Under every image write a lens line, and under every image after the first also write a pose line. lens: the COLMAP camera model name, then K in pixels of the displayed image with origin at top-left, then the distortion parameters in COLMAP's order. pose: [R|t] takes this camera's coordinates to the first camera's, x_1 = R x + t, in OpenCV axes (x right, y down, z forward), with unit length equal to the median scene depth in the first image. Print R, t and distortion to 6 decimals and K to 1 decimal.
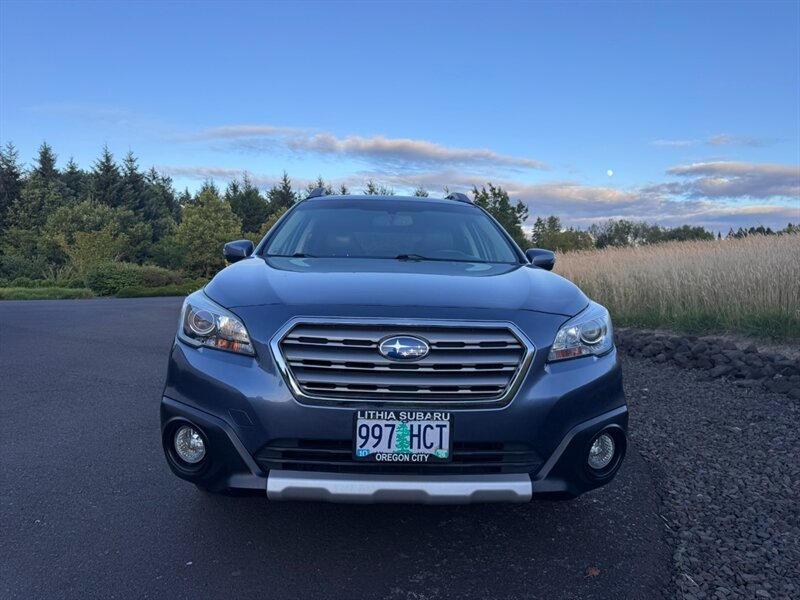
lens RADIAL K [[559.7, 0, 401.7], [0, 559.7, 300.2], [0, 0, 1]] dist [0.084378, -0.098473]
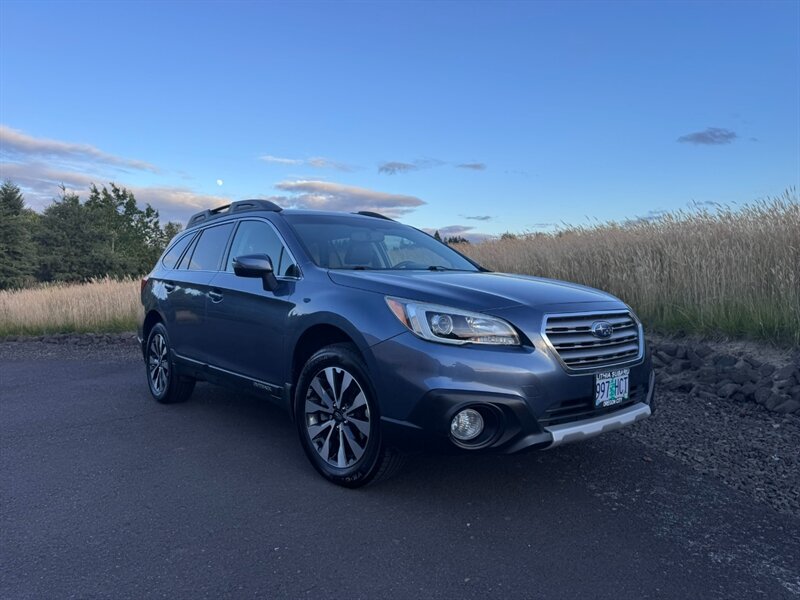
lens RADIAL K [[559.8, 0, 400.3], [0, 559.8, 302.8], [0, 0, 1]] dist [0.068999, -0.077656]
pose [[0.798489, -0.048140, 0.600082, -1.282995], [0.053517, 0.998527, 0.008893, -0.027297], [-0.599626, 0.025014, 0.799889, 0.121381]]
